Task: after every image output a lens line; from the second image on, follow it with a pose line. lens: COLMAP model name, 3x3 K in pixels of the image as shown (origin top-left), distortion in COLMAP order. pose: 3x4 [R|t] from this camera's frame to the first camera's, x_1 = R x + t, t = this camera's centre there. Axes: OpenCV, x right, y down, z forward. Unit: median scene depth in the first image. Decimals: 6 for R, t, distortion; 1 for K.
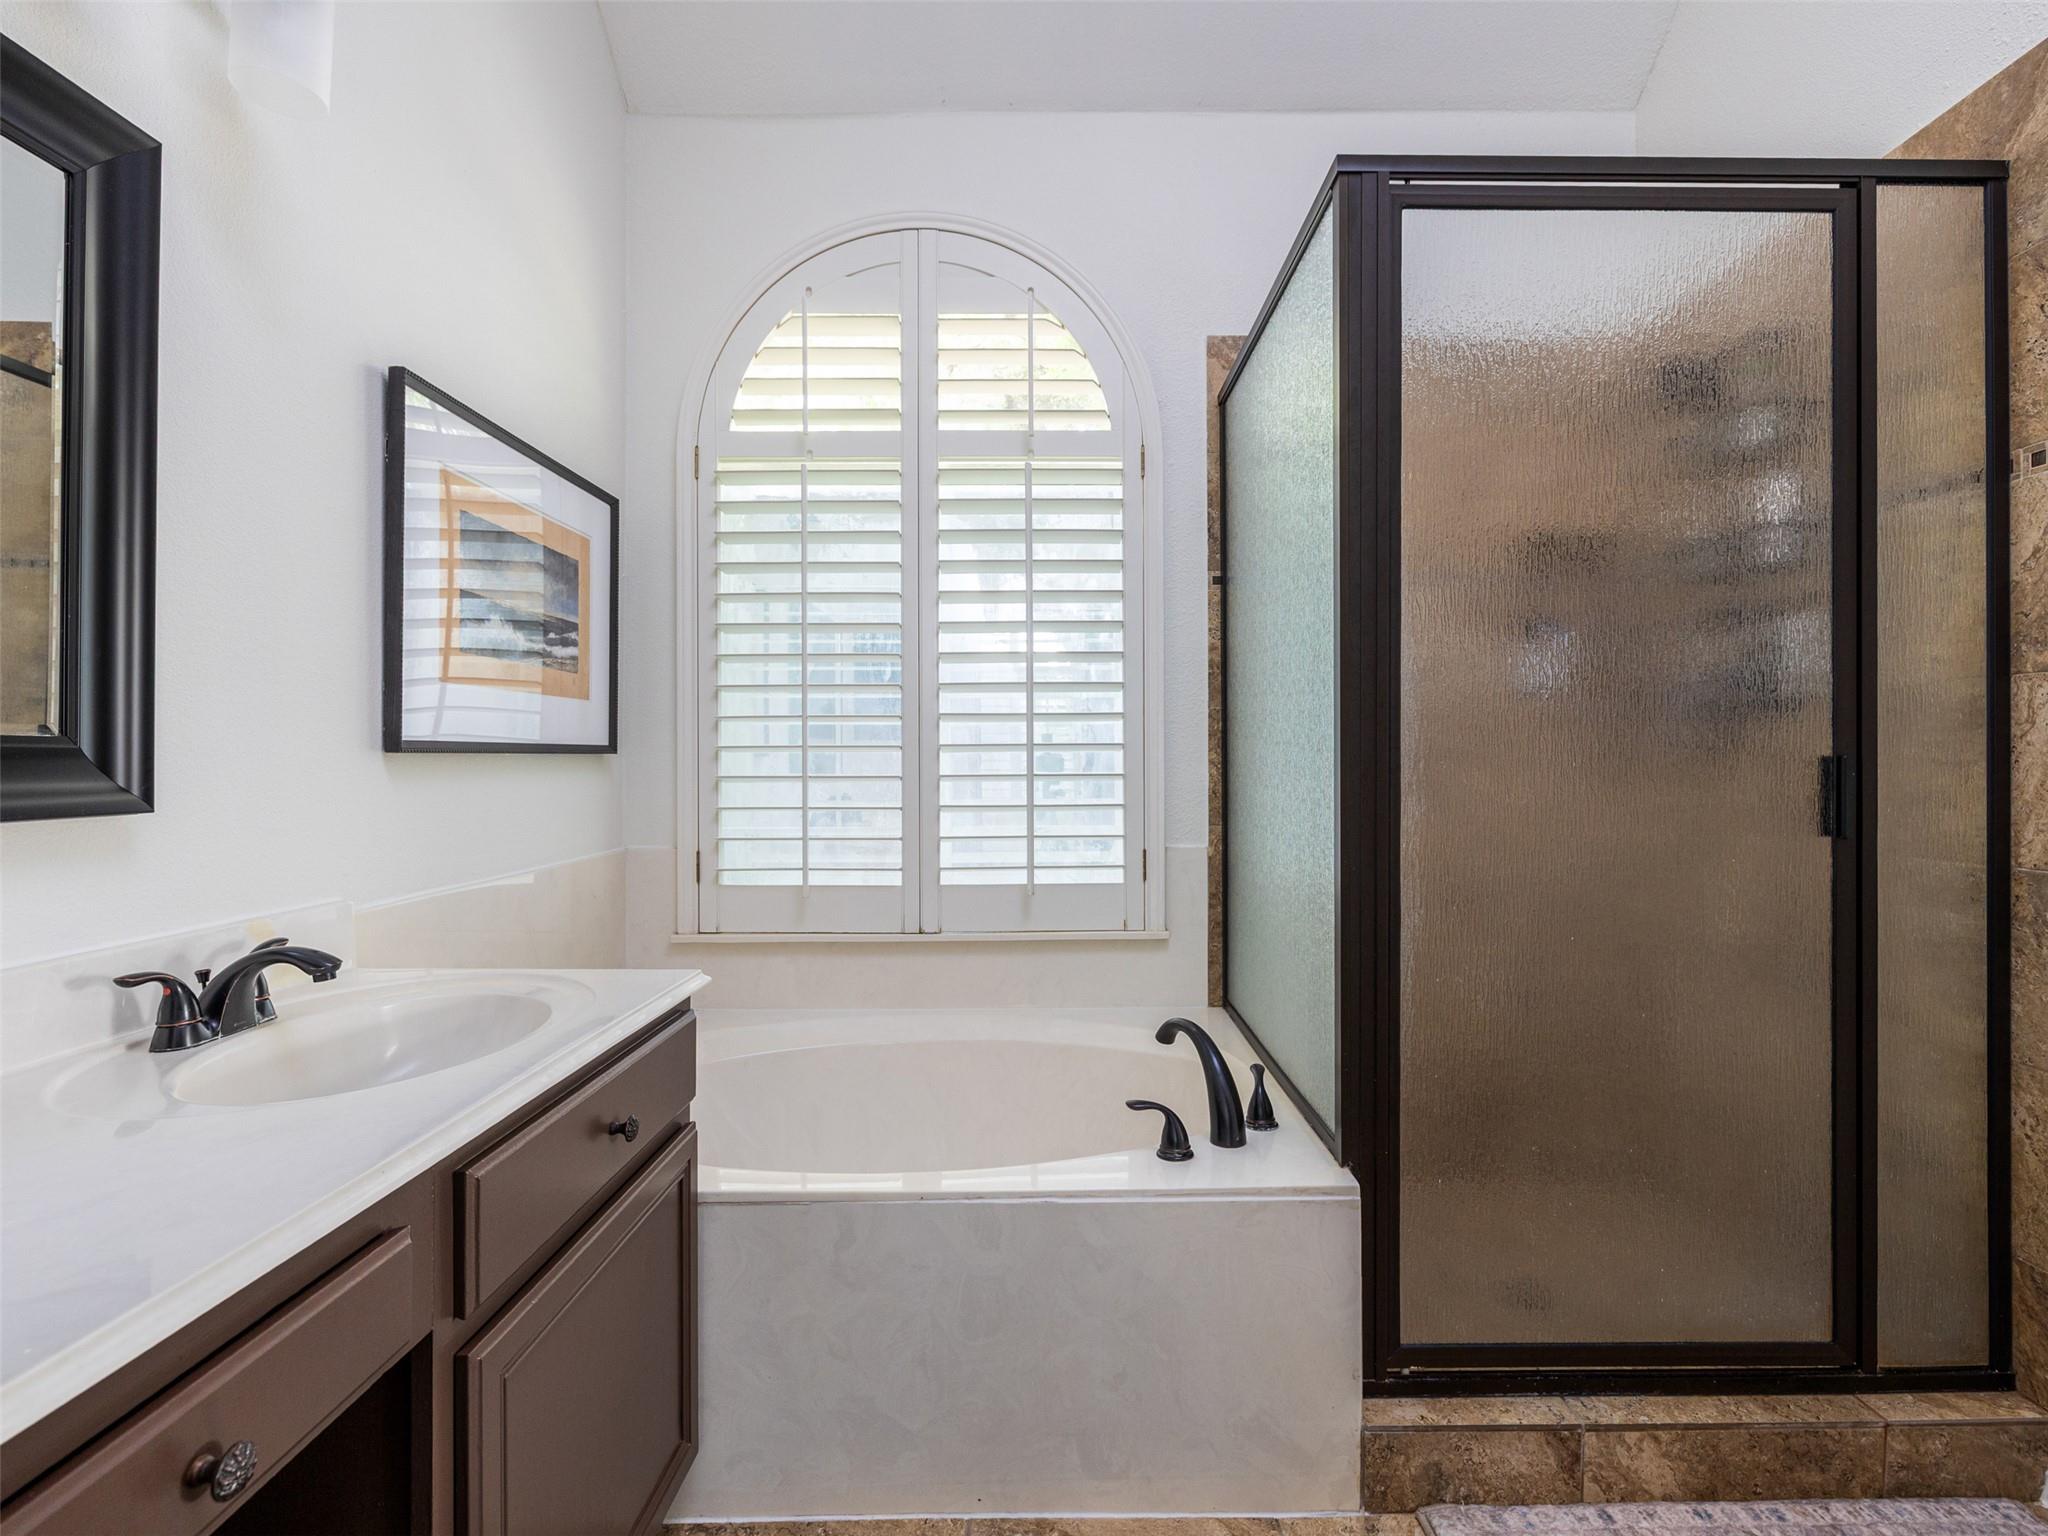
lens RADIAL K [[980.5, 0, 1024.0], [0, 980.5, 768.0], [0, 0, 1]] dist [0.001114, 0.000374]
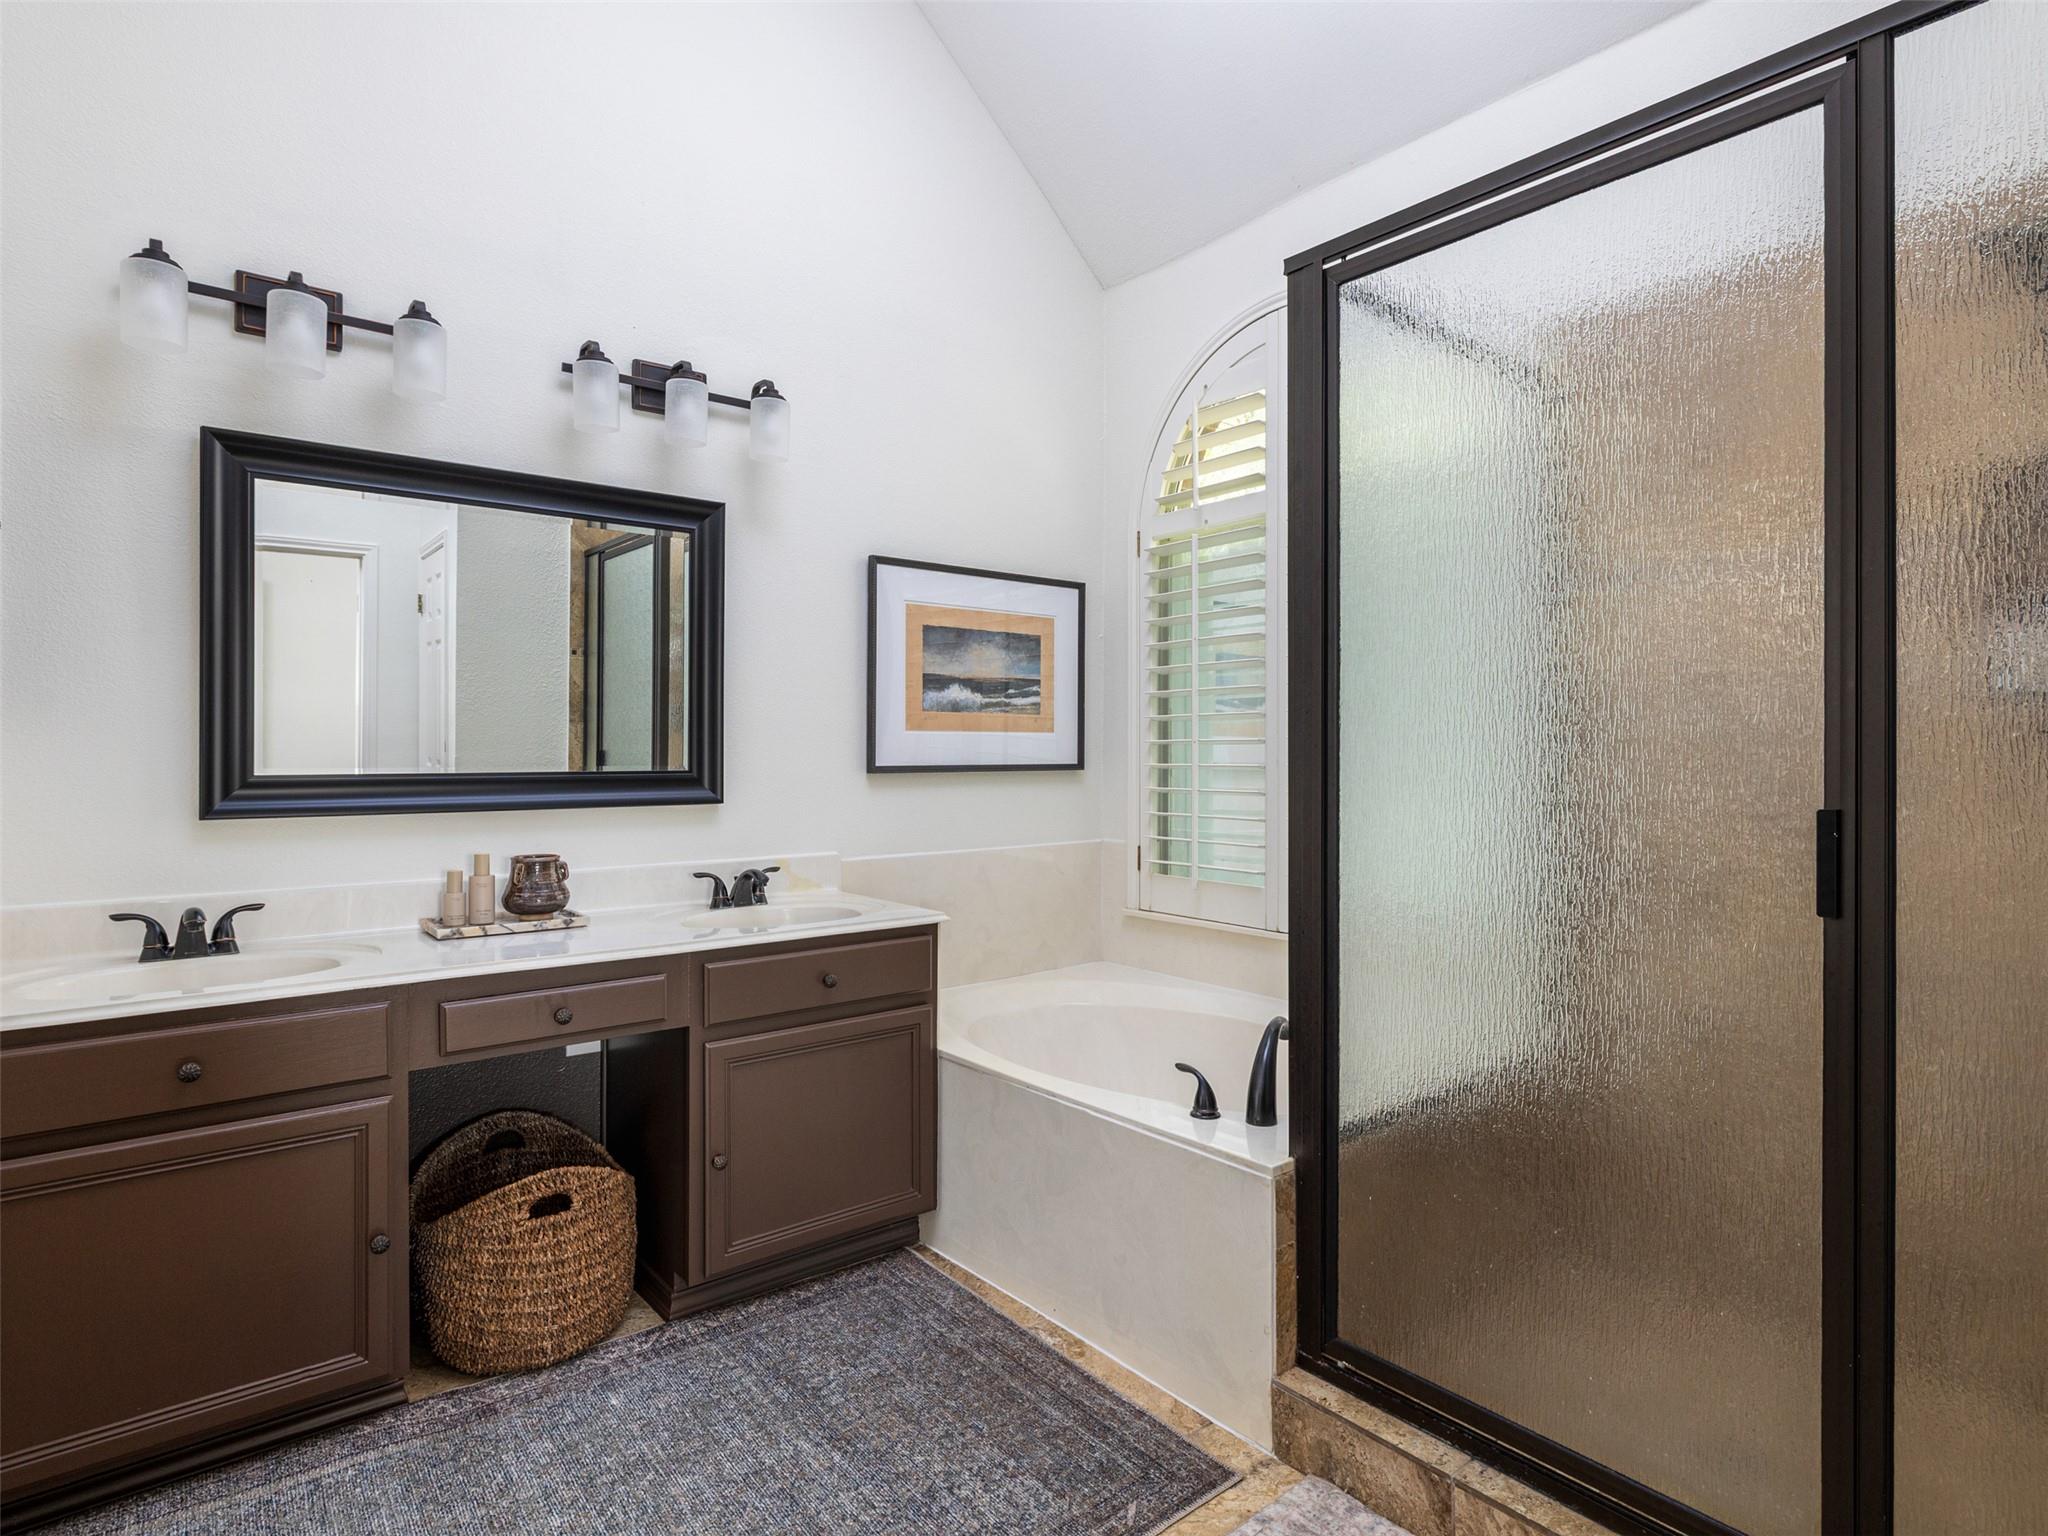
lens RADIAL K [[1065.4, 0, 1024.0], [0, 1065.4, 768.0], [0, 0, 1]] dist [0.000884, 0.000240]
pose [[0.636872, 0.012242, -0.770873, 1.065425], [-0.008249, 0.999925, 0.009065, -0.046922], [0.770926, 0.000586, 0.636925, -0.012927]]
